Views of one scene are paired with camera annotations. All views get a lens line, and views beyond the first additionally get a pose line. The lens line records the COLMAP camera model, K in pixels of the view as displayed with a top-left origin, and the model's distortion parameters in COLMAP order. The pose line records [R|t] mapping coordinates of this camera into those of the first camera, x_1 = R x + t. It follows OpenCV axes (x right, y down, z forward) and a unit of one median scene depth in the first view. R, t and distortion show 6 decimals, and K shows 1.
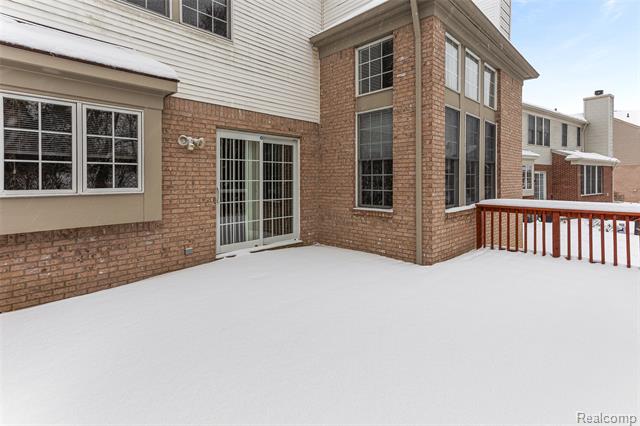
lens RADIAL K [[311.8, 0, 312.7], [0, 311.8, 177.6], [0, 0, 1]] dist [0.023136, 0.000072]
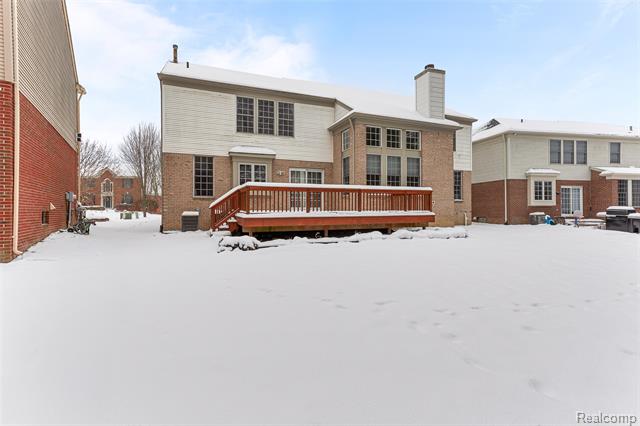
lens RADIAL K [[311.9, 0, 320.0], [0, 311.9, 213.0], [0, 0, 1]] dist [0.017108, 0.000262]
pose [[0.924773, 0.002146, -0.380513, 1.034924], [0.001867, 0.999946, 0.010177, 0.233040], [0.380514, -0.010121, 0.924720, -1.558170]]
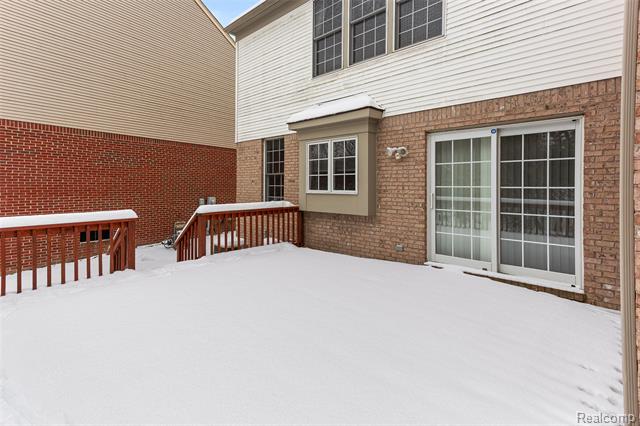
lens RADIAL K [[311.8, 0, 312.7], [0, 311.8, 177.6], [0, 0, 1]] dist [0.023136, 0.000072]
pose [[0.031791, -0.017939, -0.999334, 0.621448], [0.004825, 0.999830, -0.017795, -0.001564], [0.999483, -0.004257, 0.031873, 0.556809]]
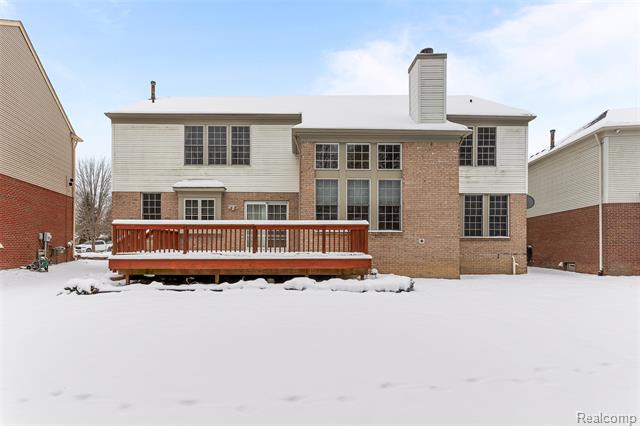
lens RADIAL K [[361.2, 0, 294.6], [0, 361.2, 250.3], [0, 0, 1]] dist [0.008589, -0.000116]
pose [[0.721900, 0.003134, -0.691991, 1.916423], [-0.002975, 0.999995, 0.001425, 0.228123], [0.691991, 0.001030, 0.721905, -0.812841]]
